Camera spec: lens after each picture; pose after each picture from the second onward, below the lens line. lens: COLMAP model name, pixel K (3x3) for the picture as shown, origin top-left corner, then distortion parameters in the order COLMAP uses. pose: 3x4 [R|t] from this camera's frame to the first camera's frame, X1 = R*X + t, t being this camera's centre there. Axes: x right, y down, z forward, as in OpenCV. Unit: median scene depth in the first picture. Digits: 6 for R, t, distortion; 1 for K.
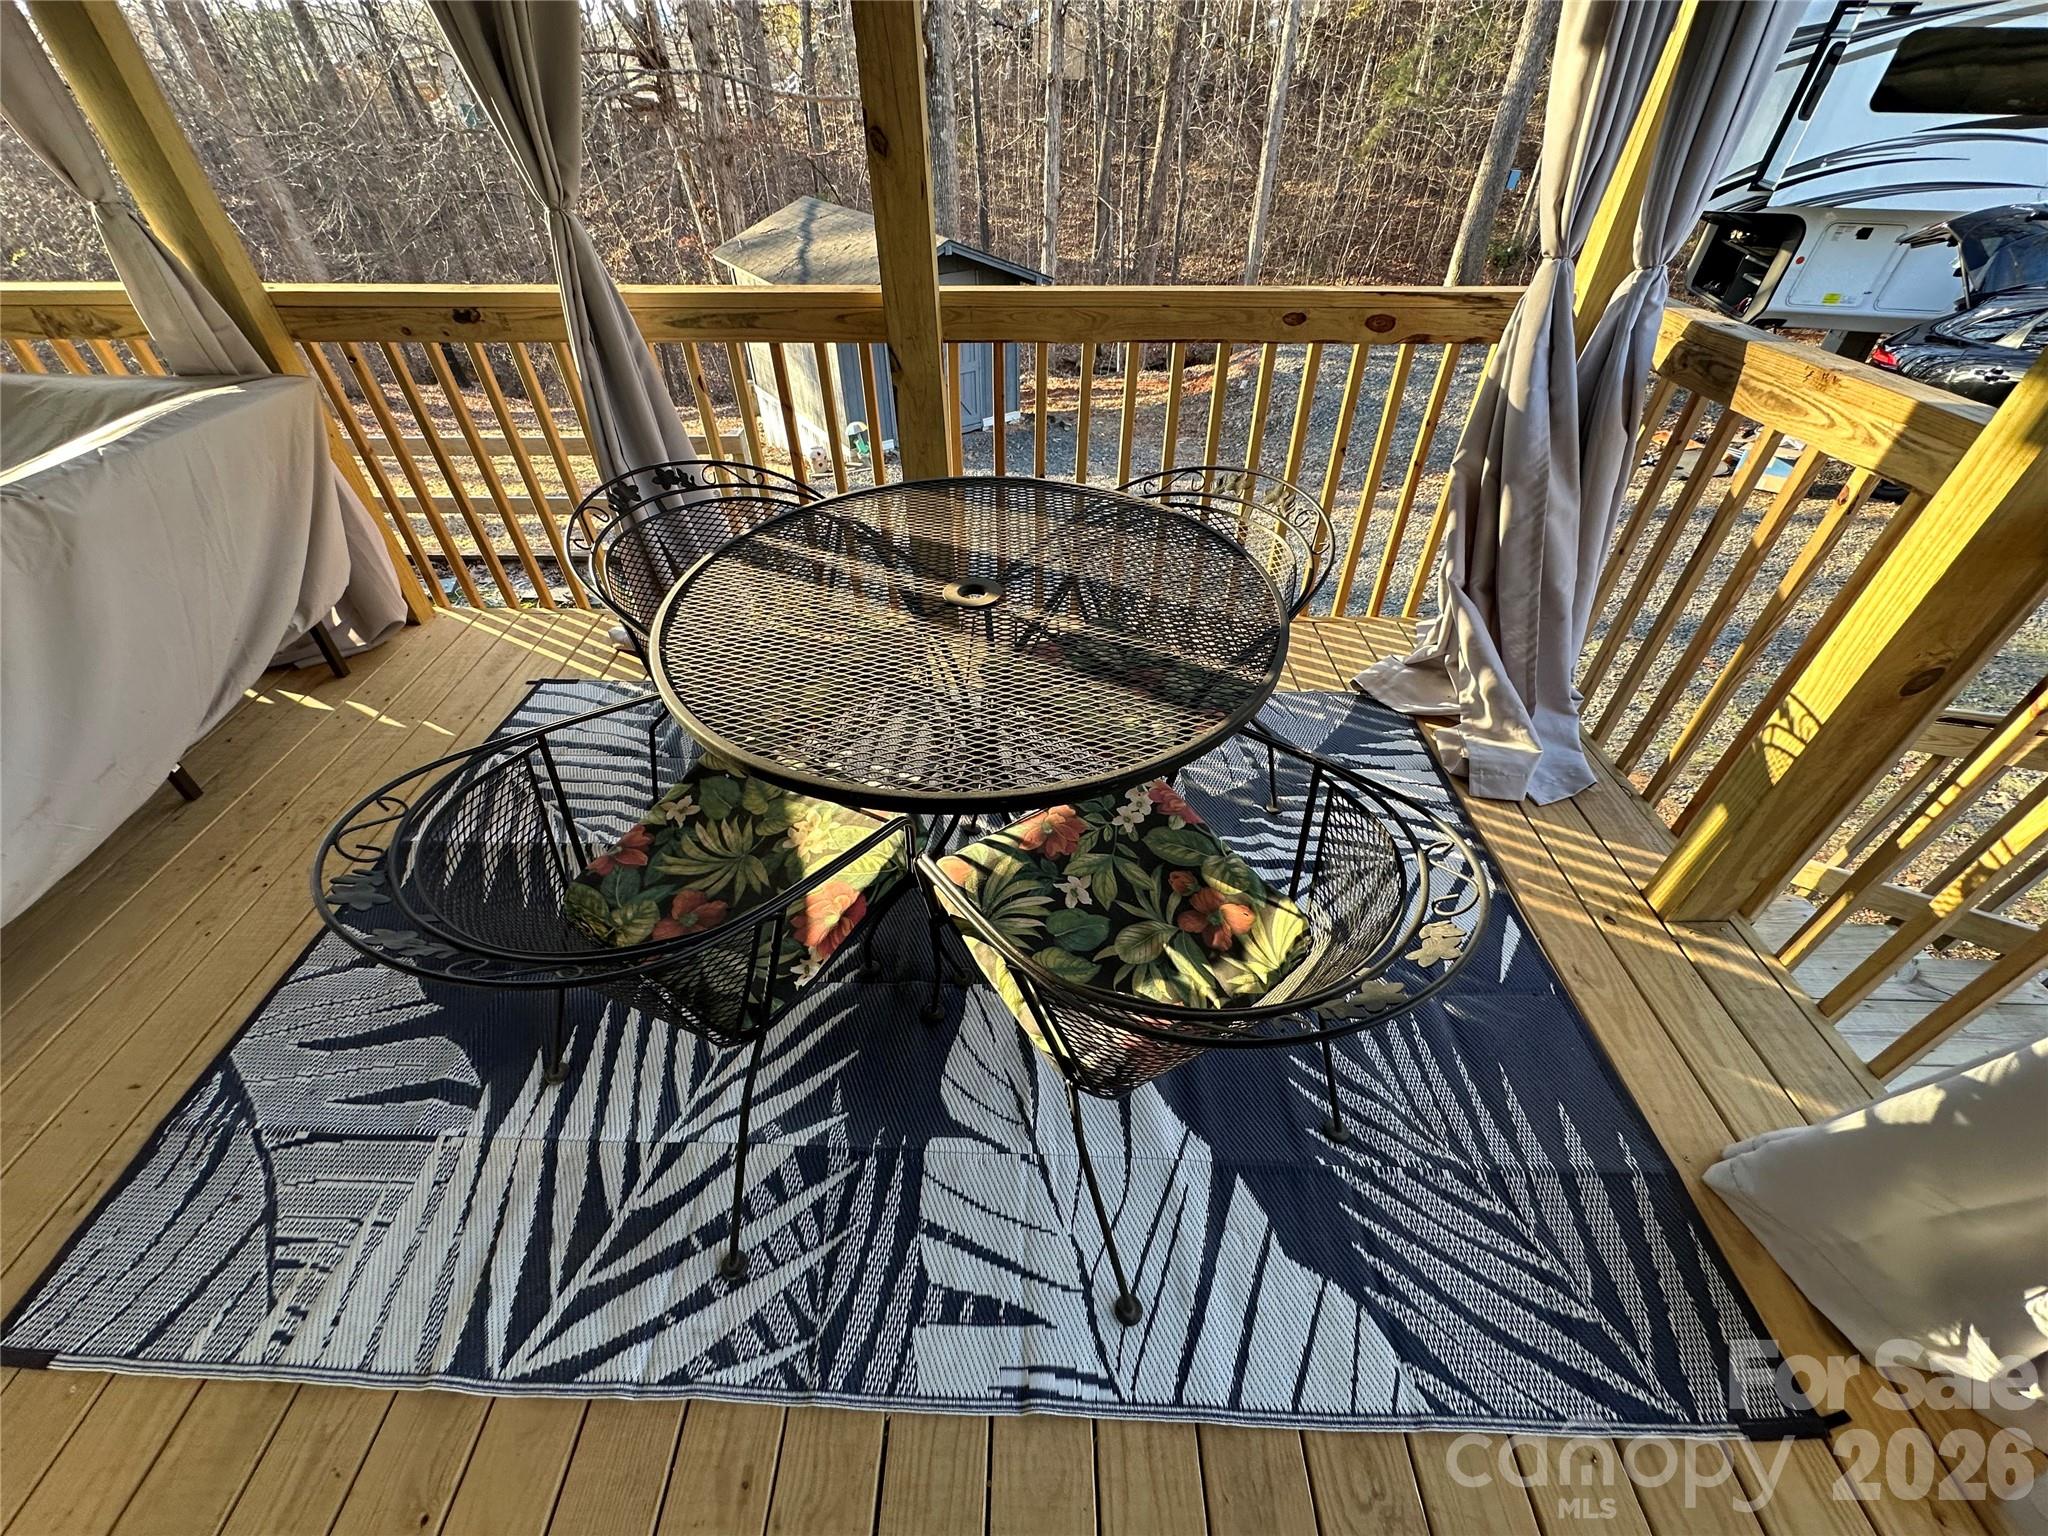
lens RADIAL K [[817.6, 0, 1021.4], [0, 817.6, 761.0], [0, 0, 1]] dist [-0.005773, 0.000622]
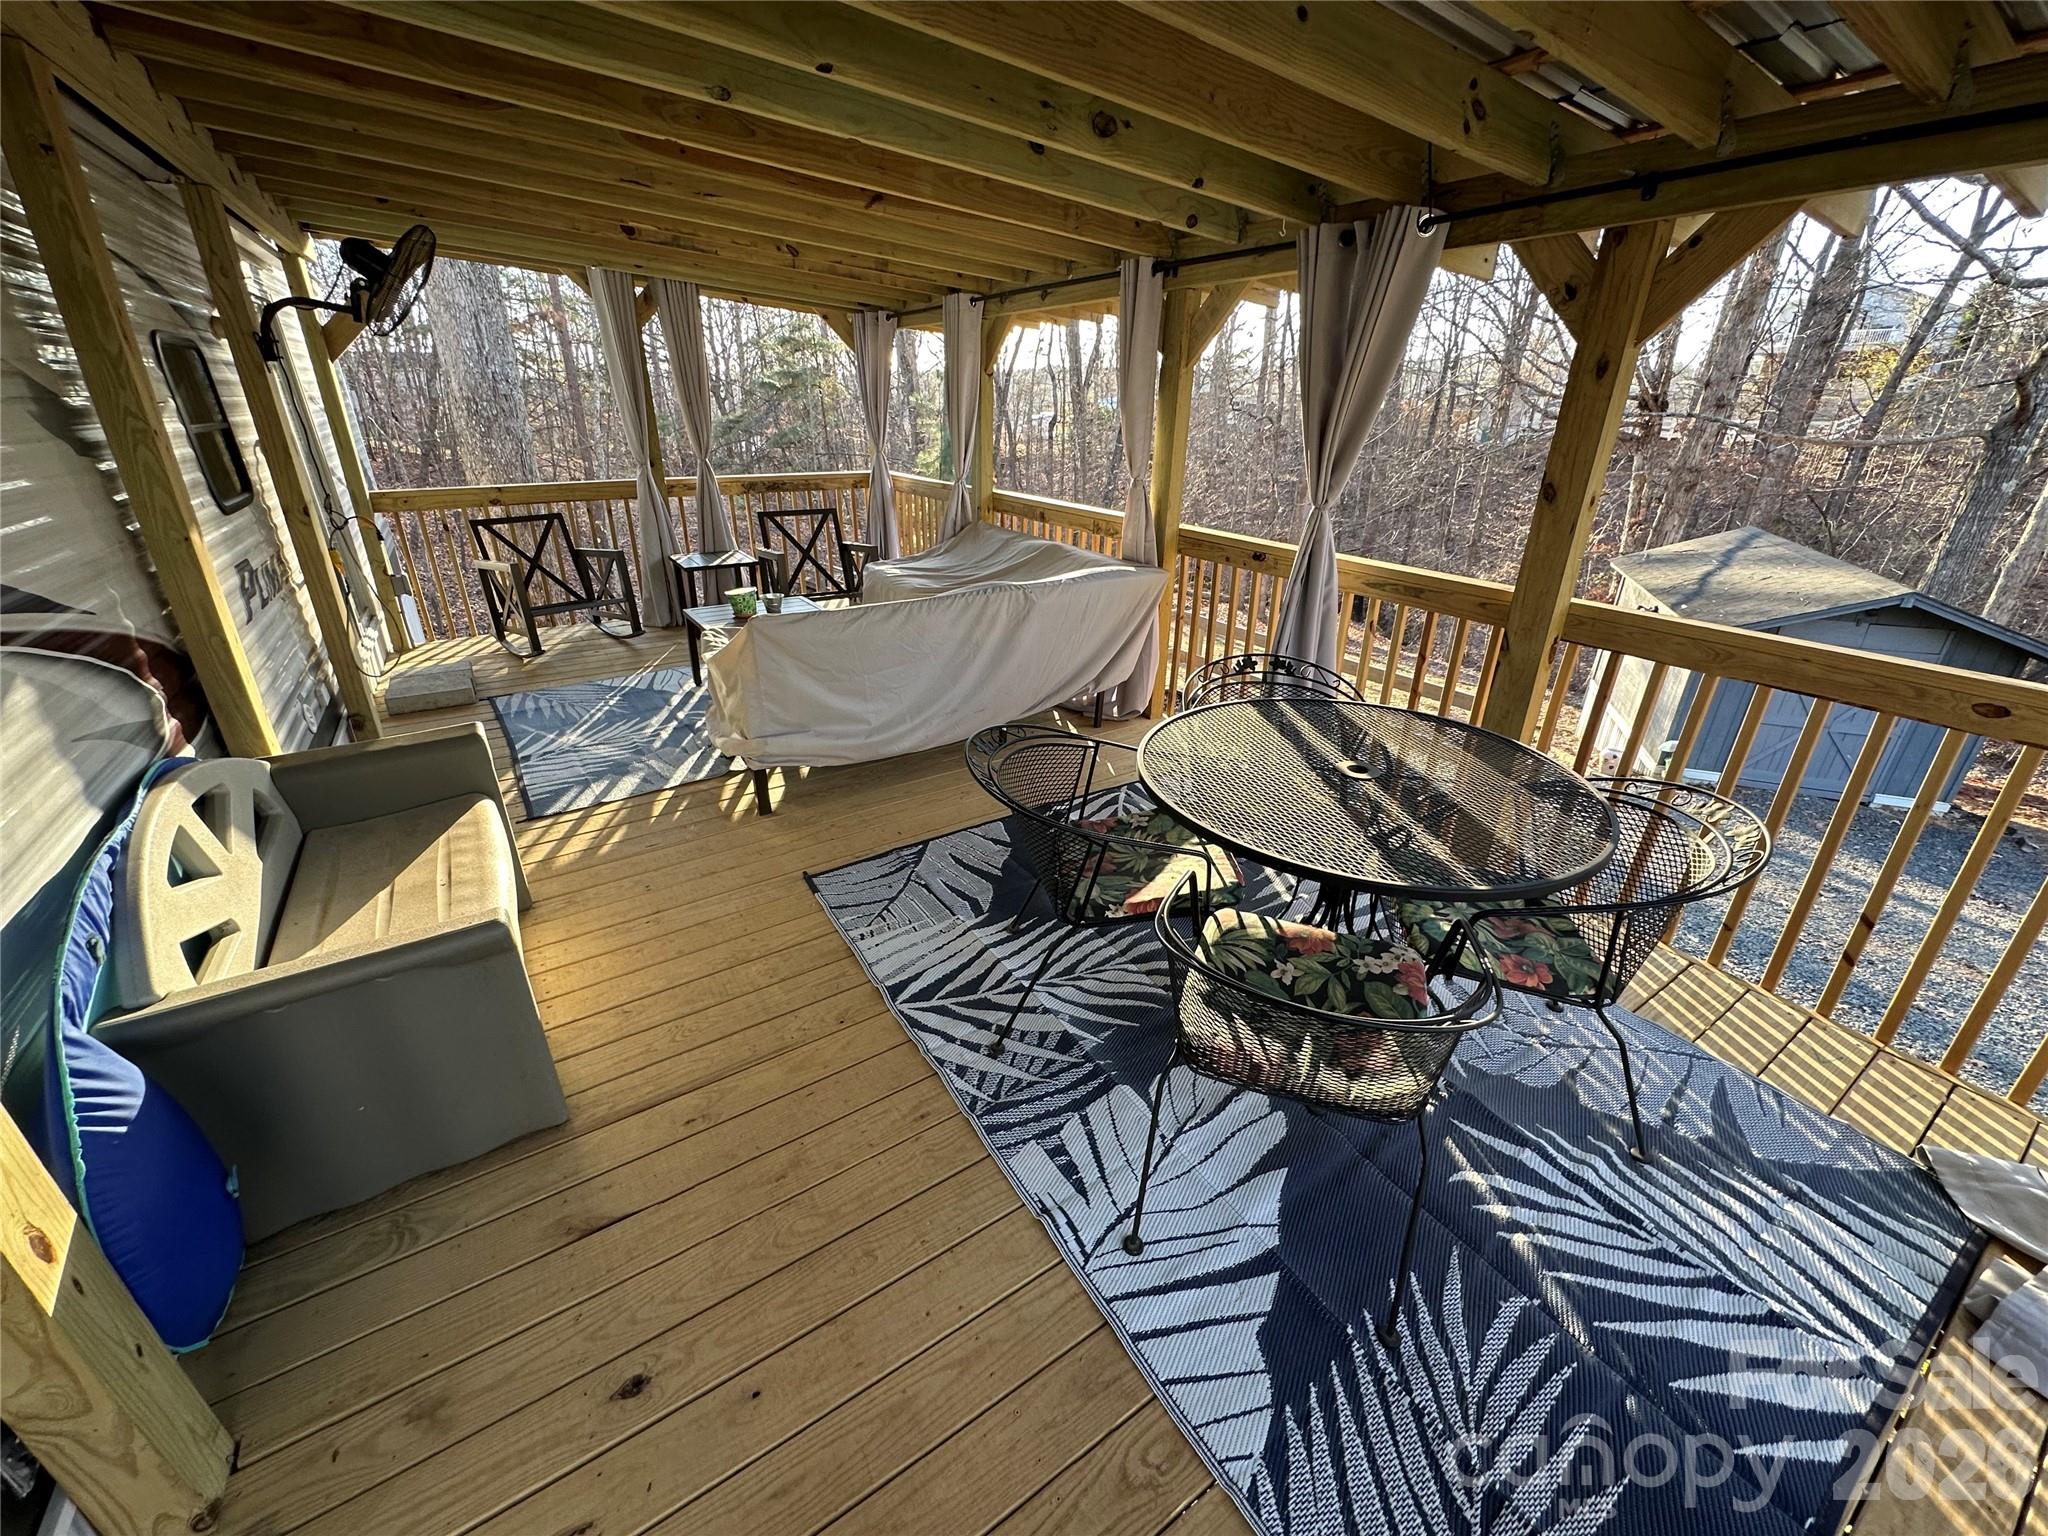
lens RADIAL K [[817.6, 0, 1024.6], [0, 817.6, 768.1], [0, 0, 1]] dist [-0.005773, 0.000622]
pose [[0.554656, 0.349077, -0.755316, 0.728528], [-0.544803, 0.838470, -0.012562, 0.127920], [0.628925, 0.418465, 0.655241, -0.292823]]
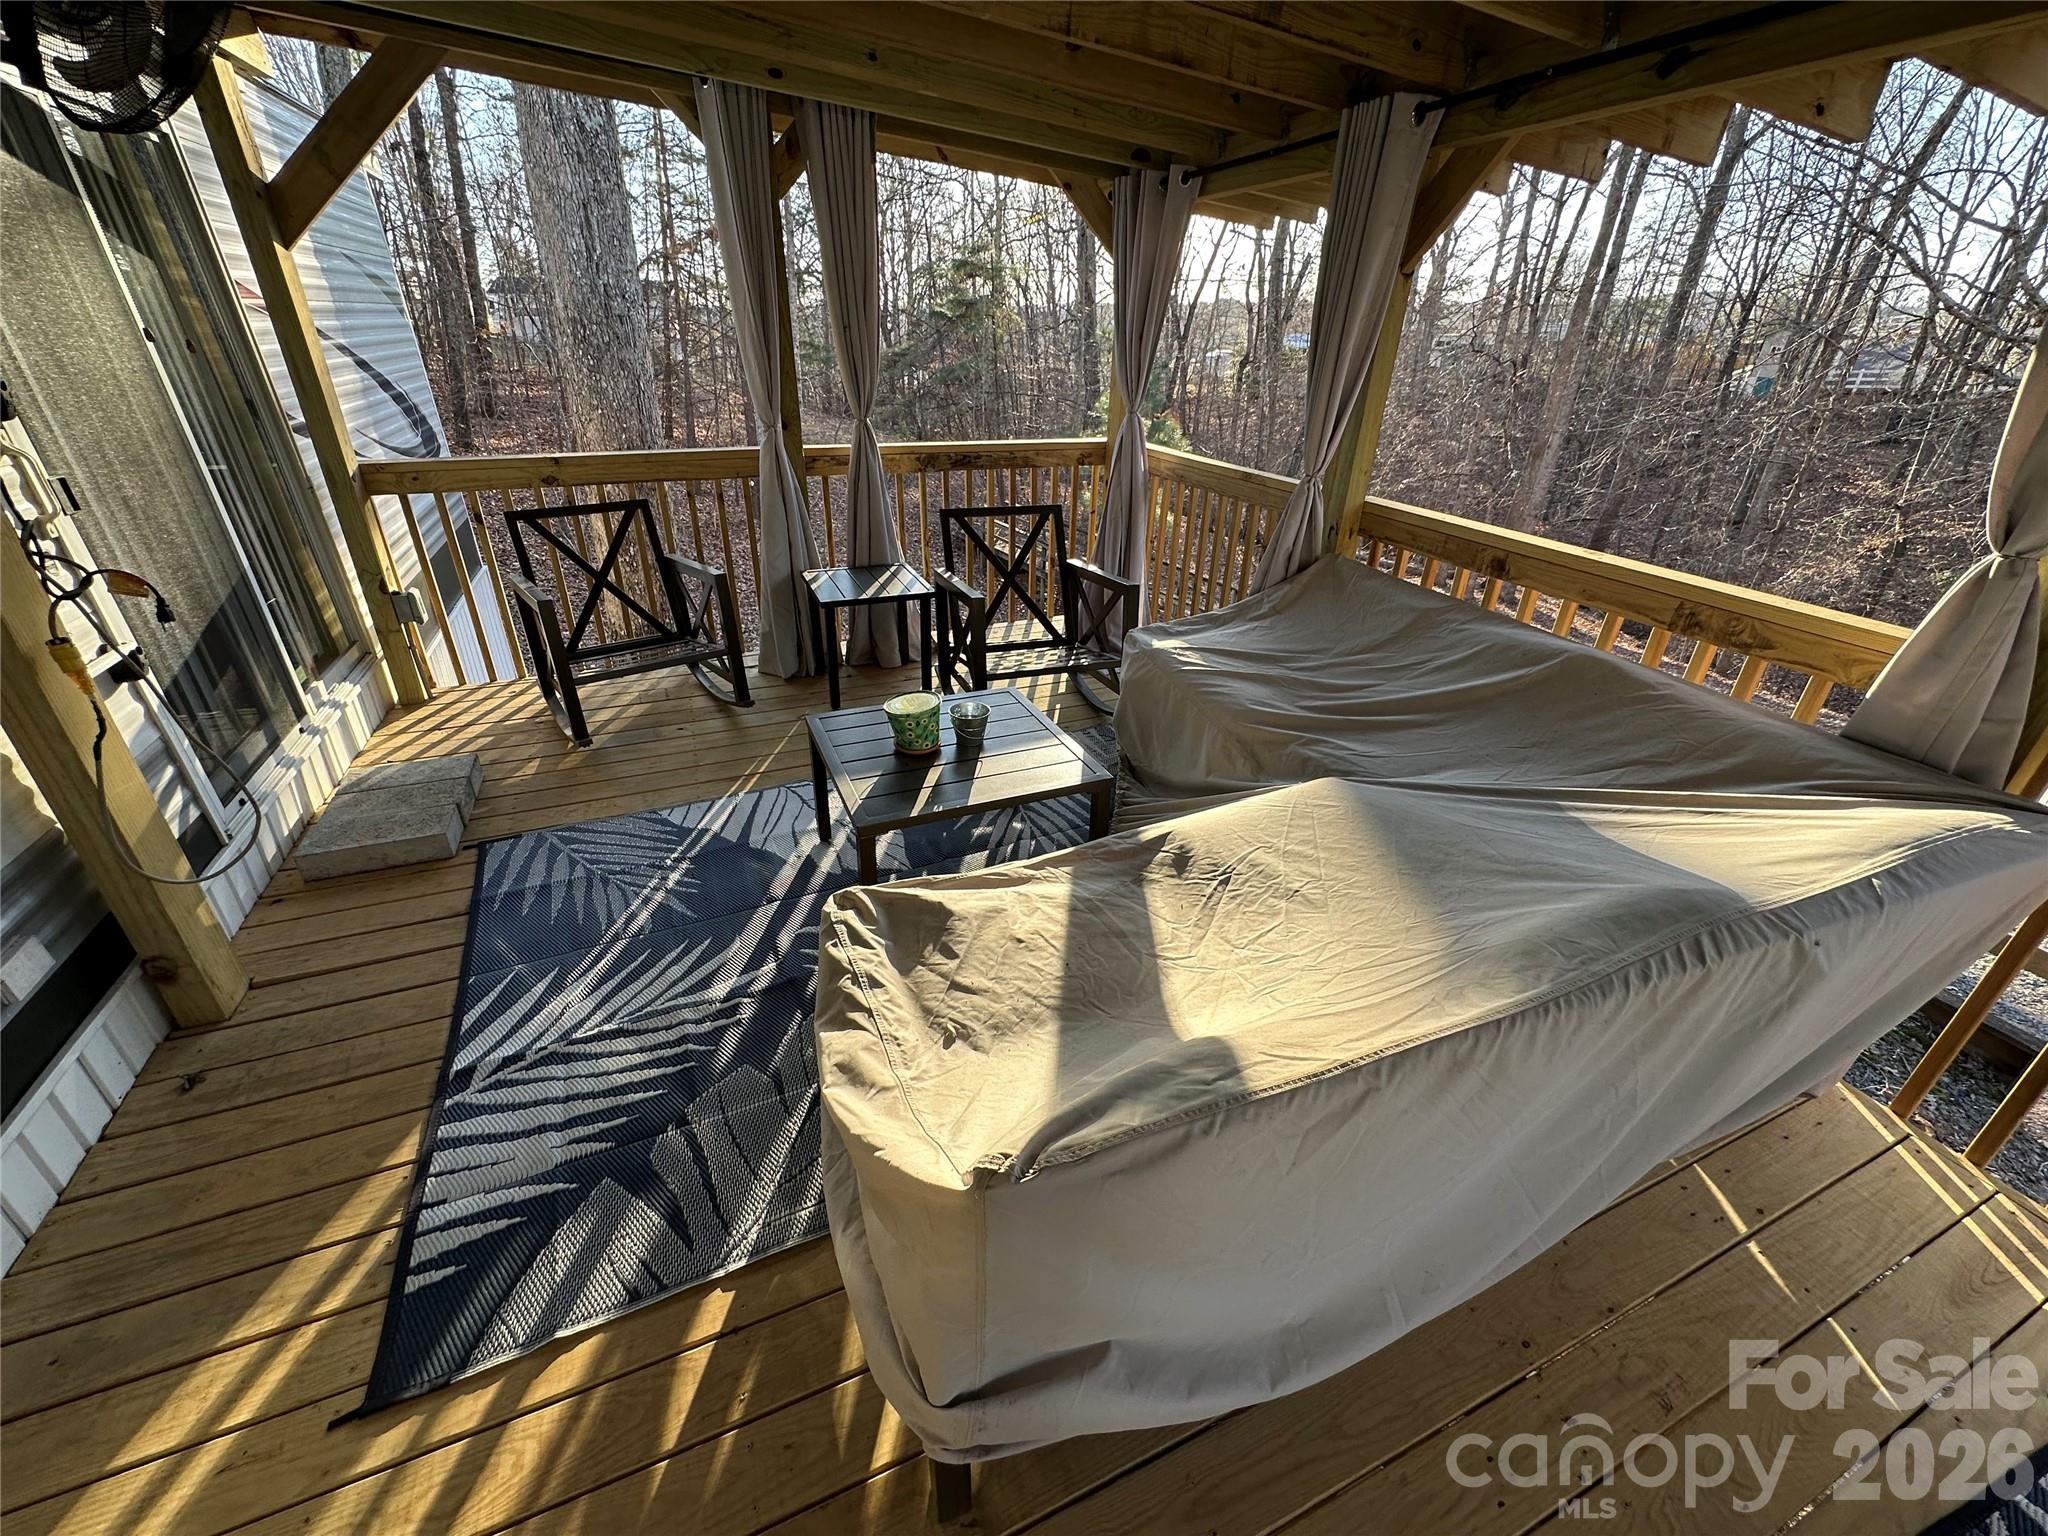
lens RADIAL K [[817.6, 0, 1020.8], [0, 817.6, 767.4], [0, 0, 1]] dist [-0.005773, 0.000622]
pose [[0.394215, 0.441590, -0.805973, -1.306866], [-0.608798, 0.782447, 0.130927, -0.165034], [0.688448, 0.439061, 0.577291, 0.119379]]
